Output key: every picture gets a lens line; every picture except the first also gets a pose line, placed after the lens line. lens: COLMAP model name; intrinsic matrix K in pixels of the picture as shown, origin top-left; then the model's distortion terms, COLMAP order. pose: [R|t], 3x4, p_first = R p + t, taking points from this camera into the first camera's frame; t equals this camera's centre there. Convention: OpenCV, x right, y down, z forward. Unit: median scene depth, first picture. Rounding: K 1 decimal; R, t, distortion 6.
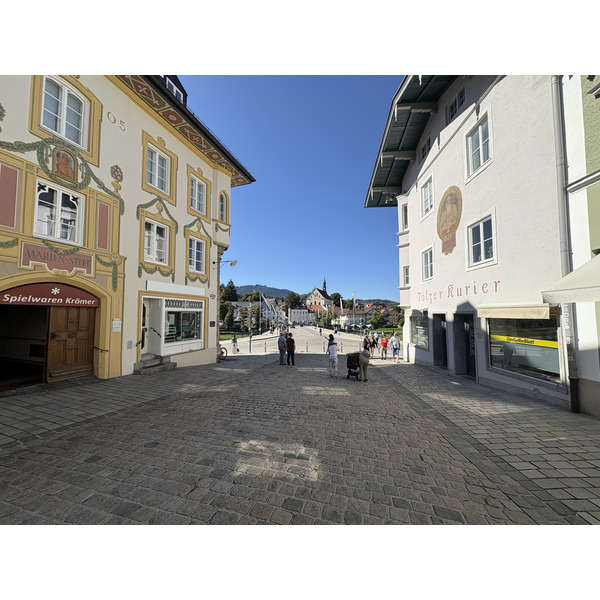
lens RADIAL K [[238.1, 0, 300.0], [0, 238.1, 300.0], [0, 0, 1]] dist [0.000621, 0.000108]
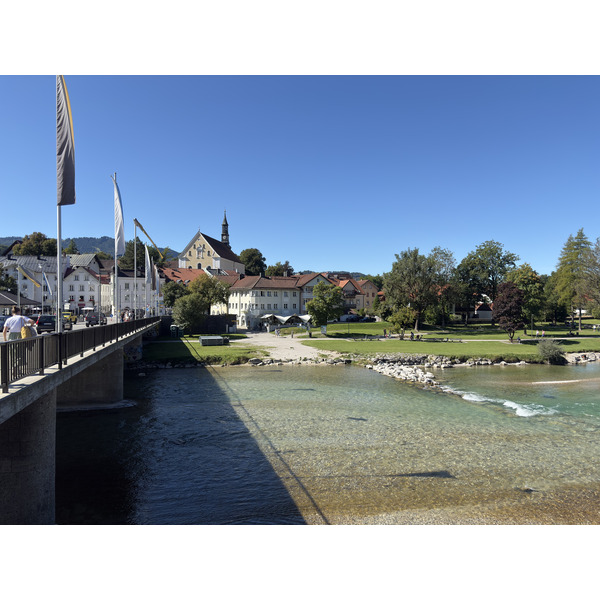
lens RADIAL K [[453.9, 0, 300.0], [0, 453.9, 300.0], [0, 0, 1]] dist [0.030785, -0.005329]
pose [[0.976068, -0.002890, 0.217446, 0.107147], [-0.010968, 0.997985, 0.062498, 0.029571], [-0.217189, -0.063387, 0.974069, 0.246094]]
